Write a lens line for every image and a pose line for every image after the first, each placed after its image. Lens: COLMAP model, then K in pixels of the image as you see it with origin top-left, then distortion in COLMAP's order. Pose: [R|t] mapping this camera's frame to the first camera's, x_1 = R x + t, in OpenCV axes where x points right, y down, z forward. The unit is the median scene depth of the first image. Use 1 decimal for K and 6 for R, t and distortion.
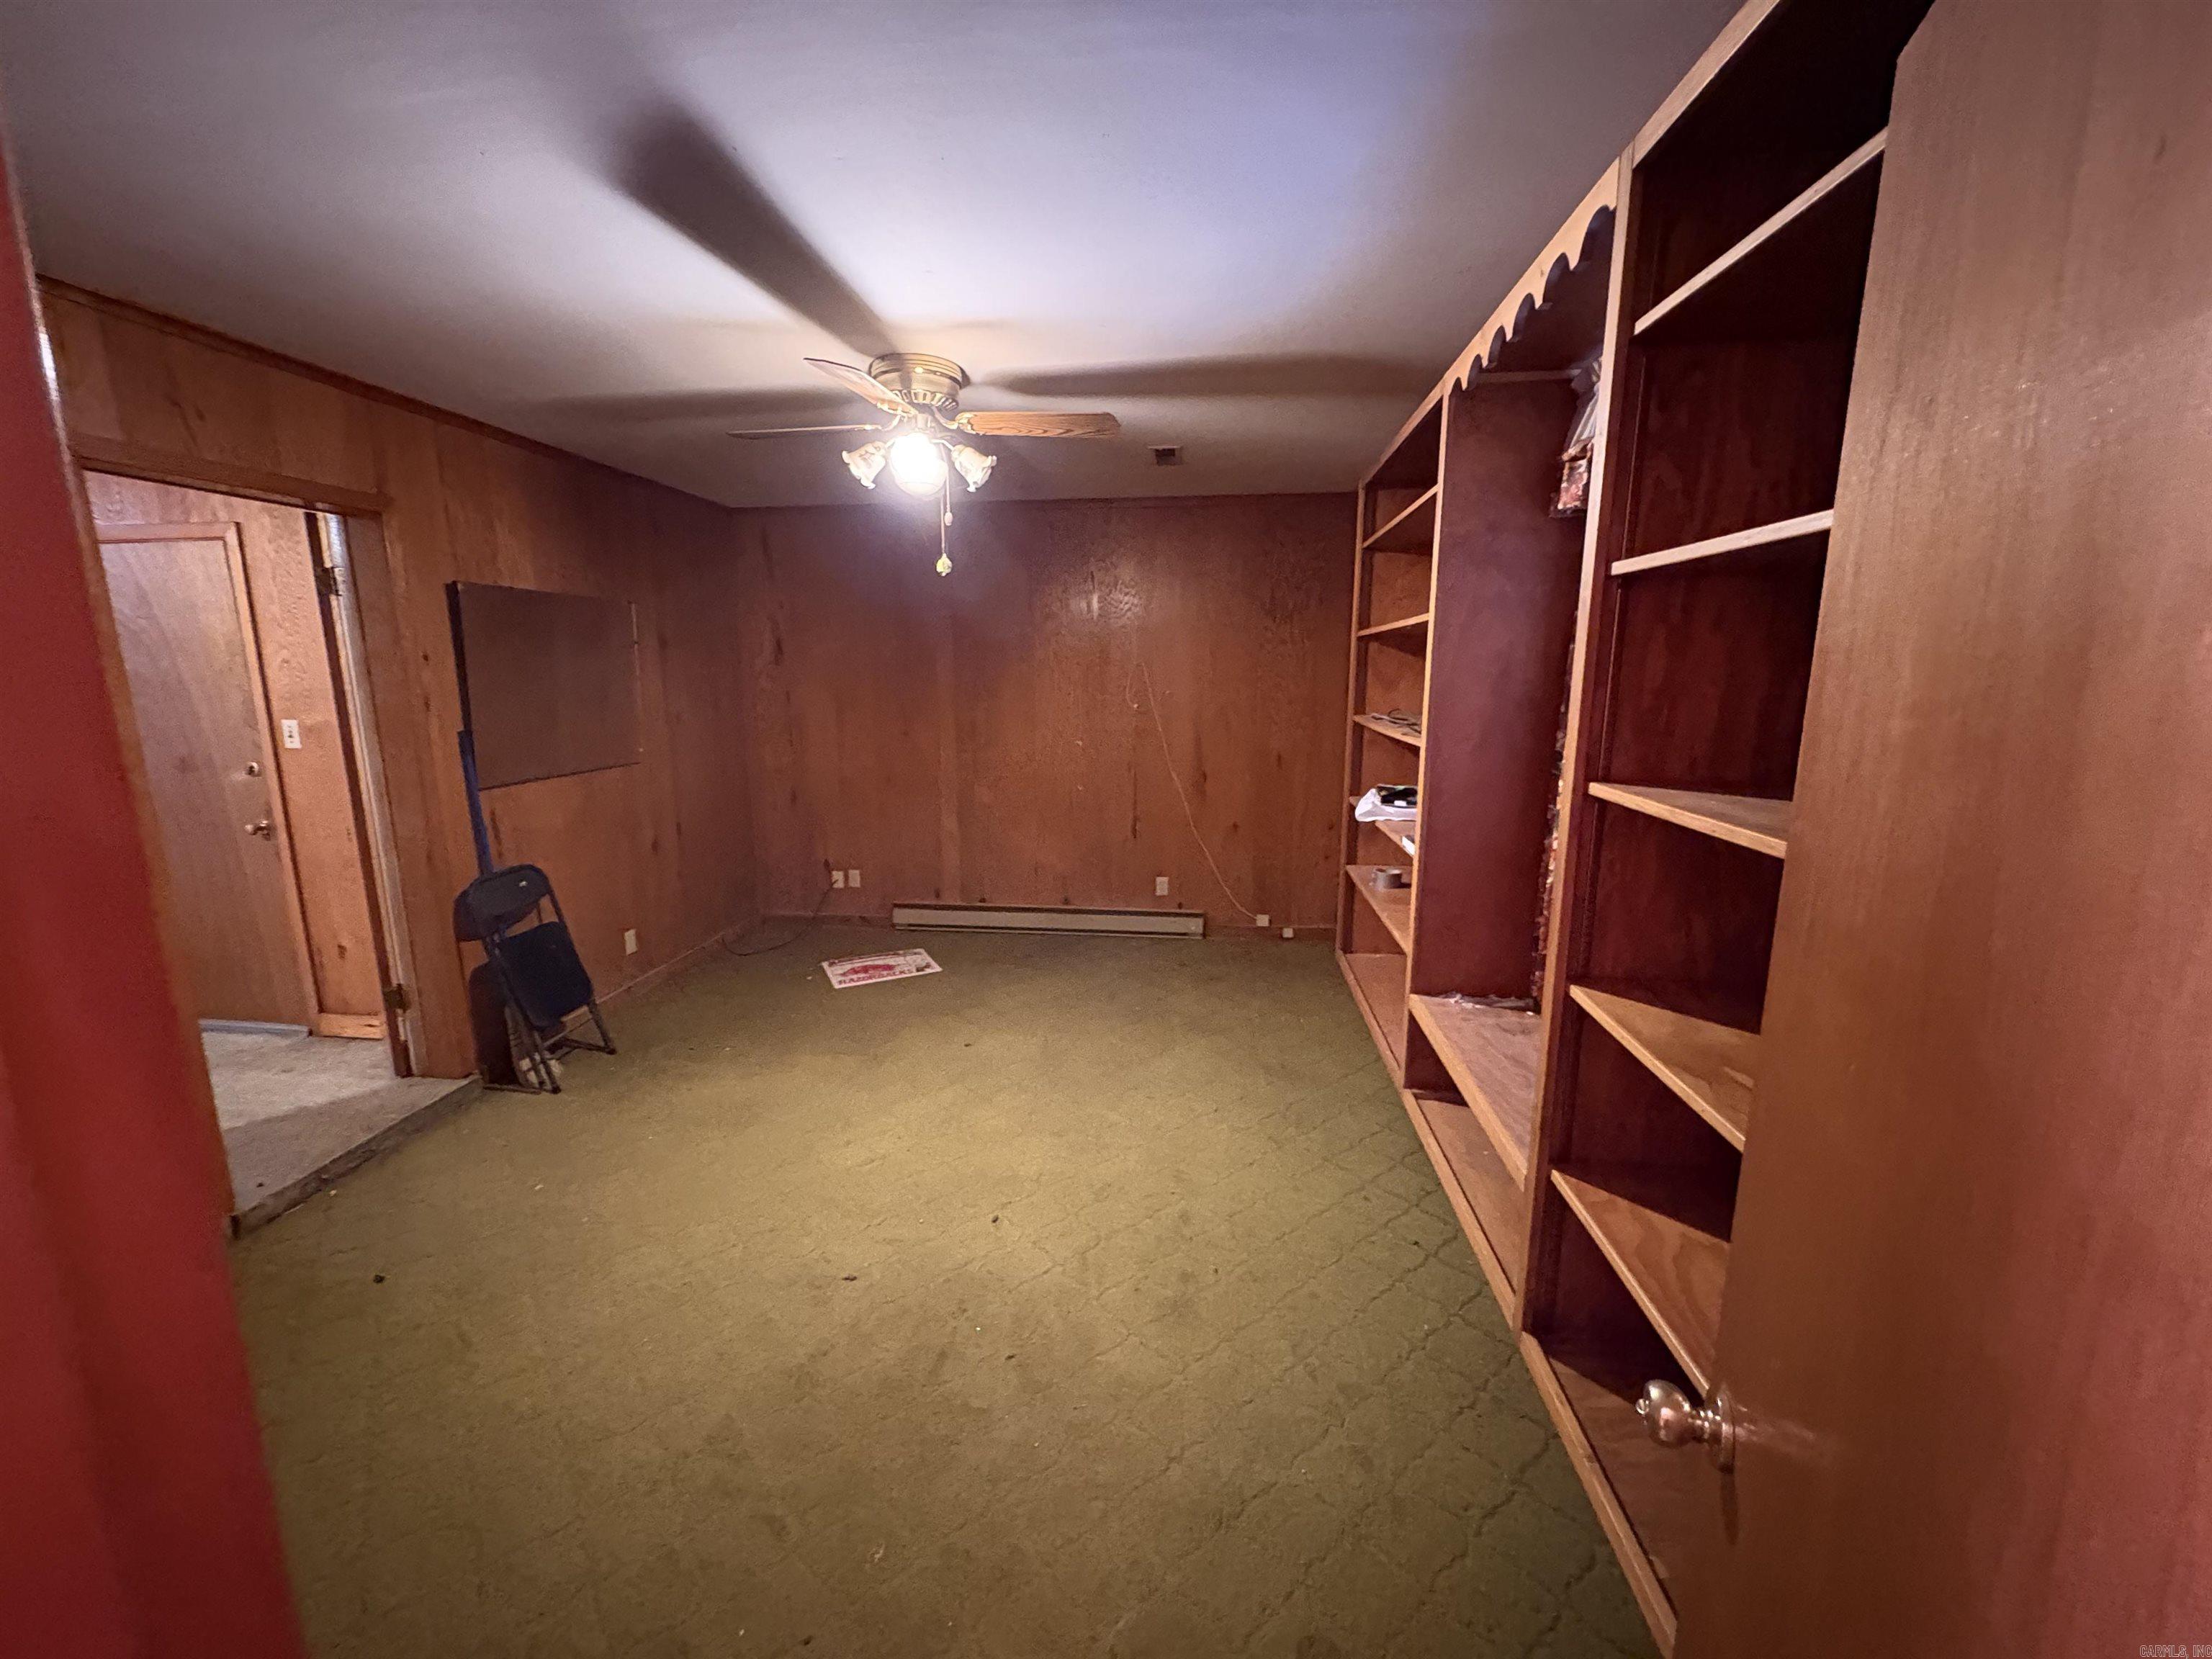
lens RADIAL K [[887.0, 0, 1106.0], [0, 887.0, 829.5], [0, 0, 1]] dist [0.000191, 0.000008]
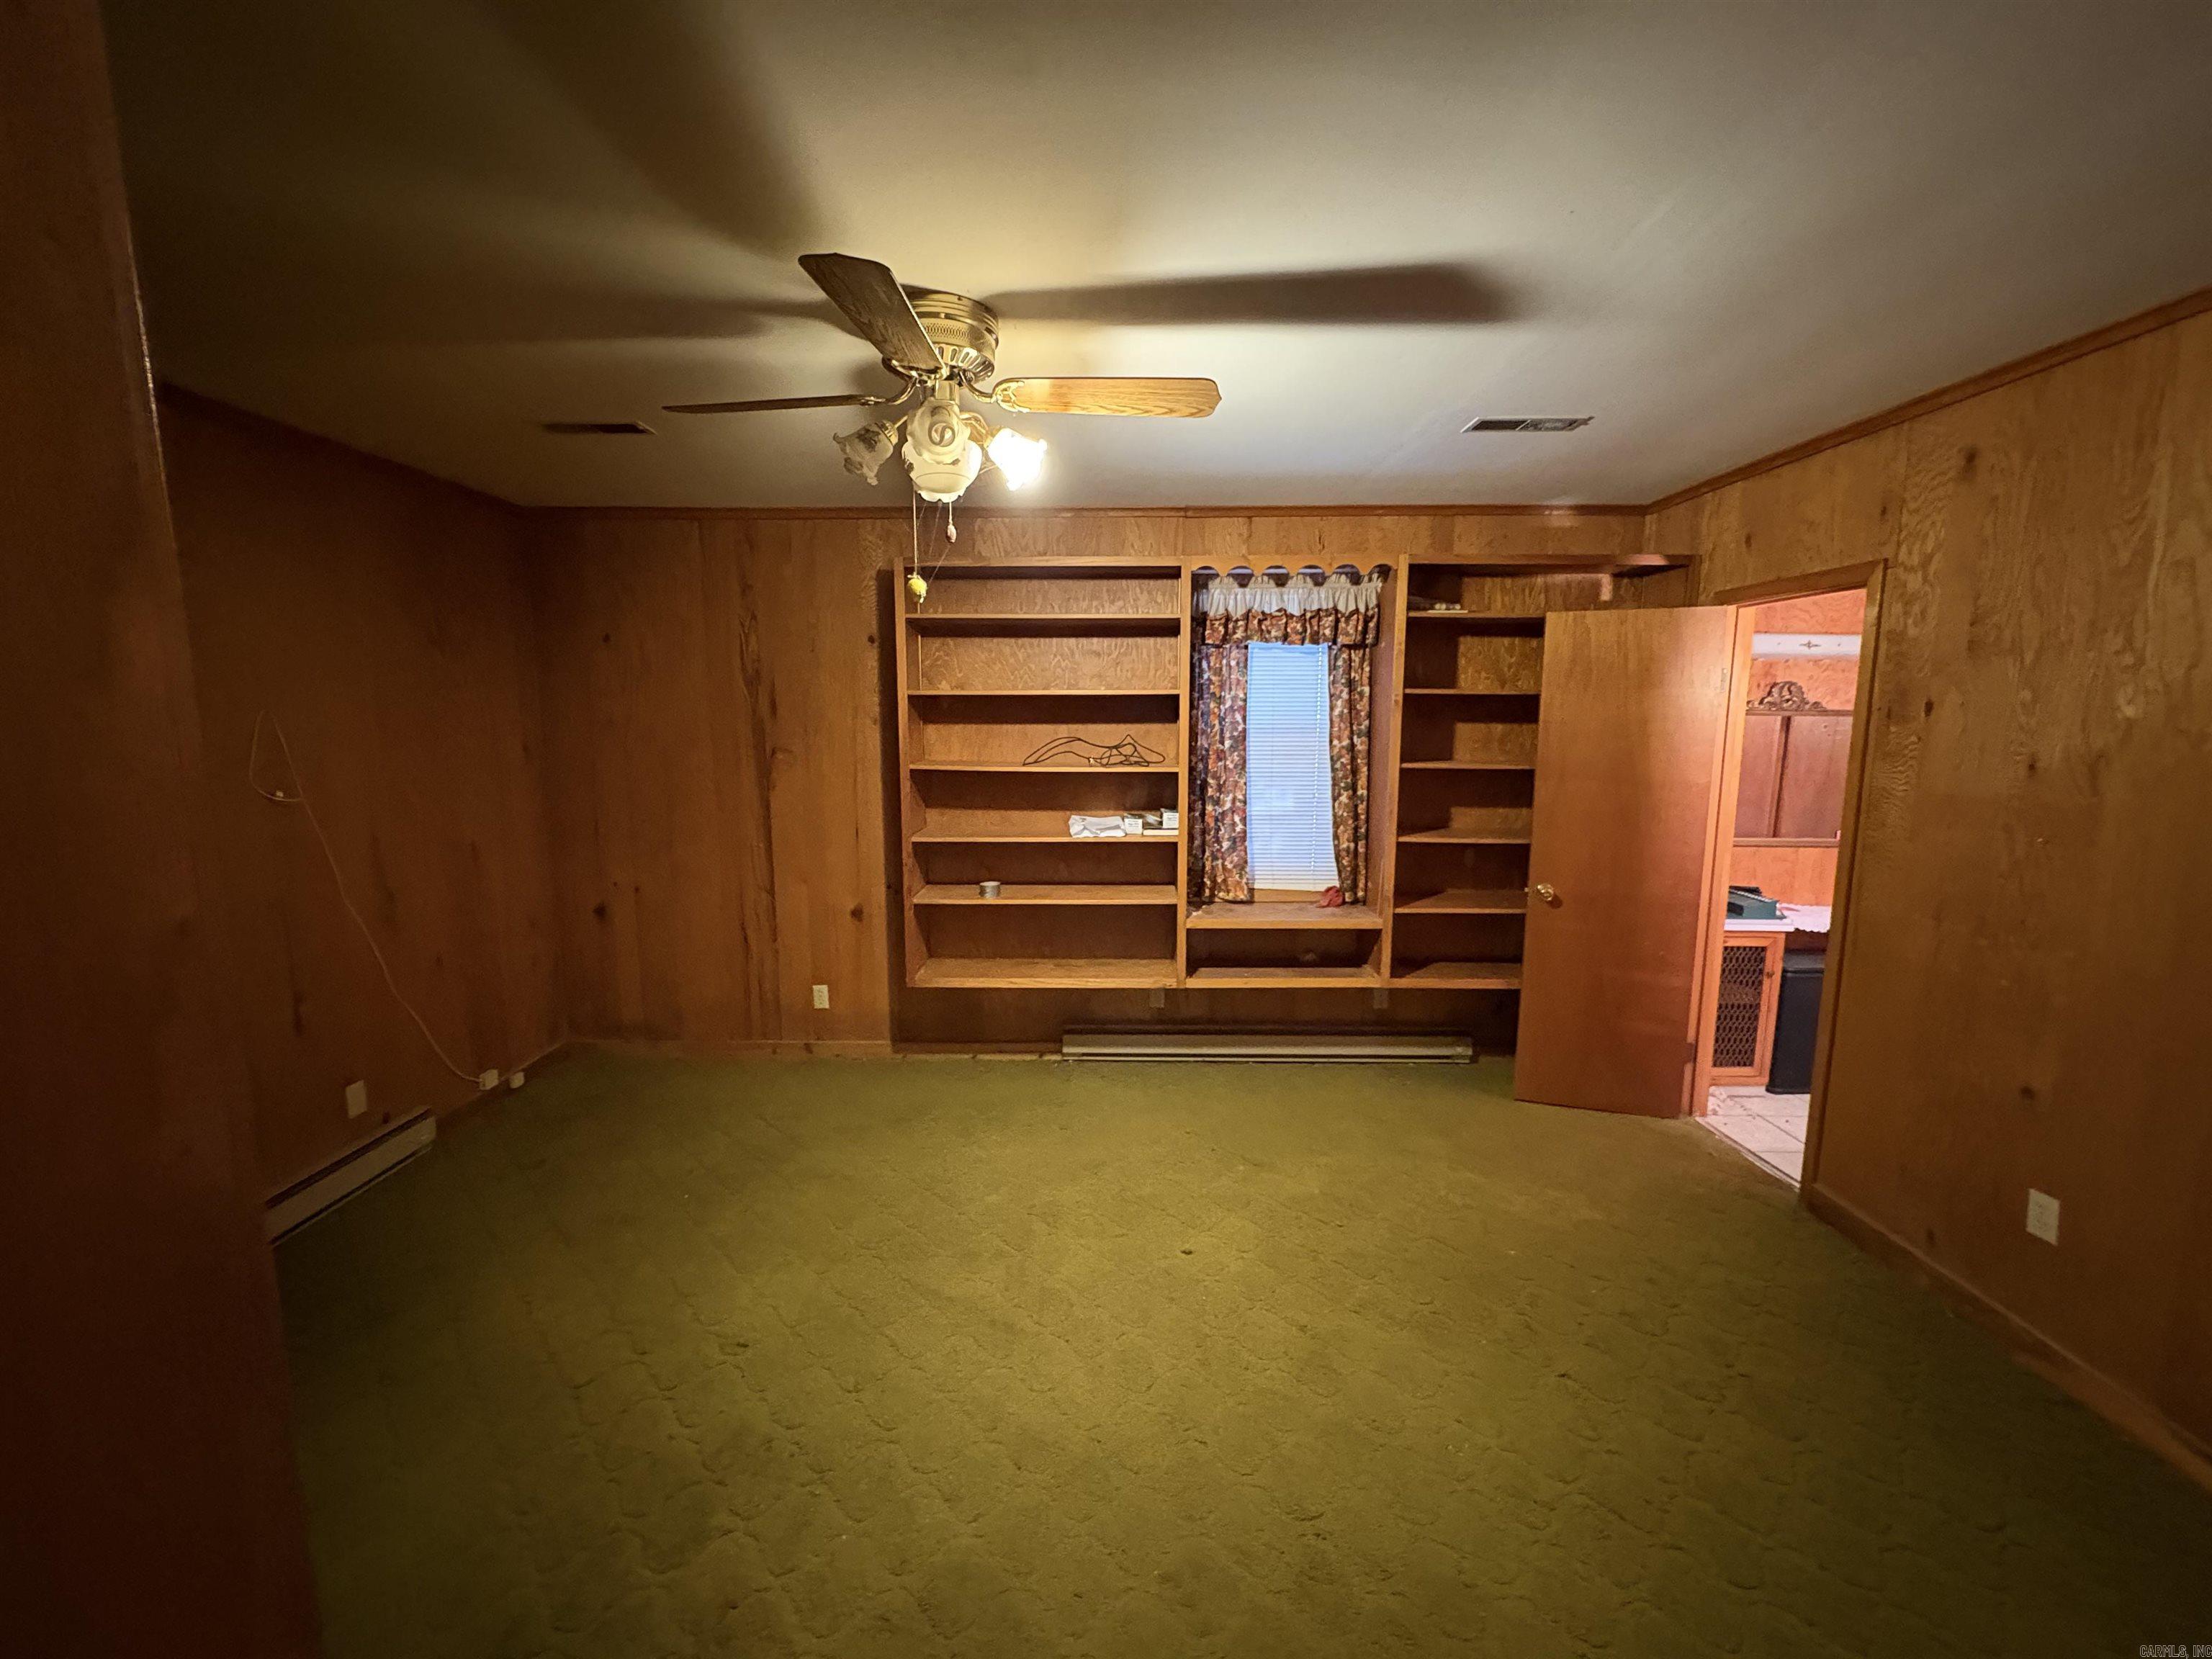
lens RADIAL K [[887.0, 0, 1106.0], [0, 887.0, 829.5], [0, 0, 1]] dist [0.000191, 0.000008]
pose [[-0.096381, -0.134425, 0.986225, -0.545498], [0.184457, 0.971263, 0.150412, -0.106982], [-0.978103, 0.196413, -0.068815, 0.542081]]
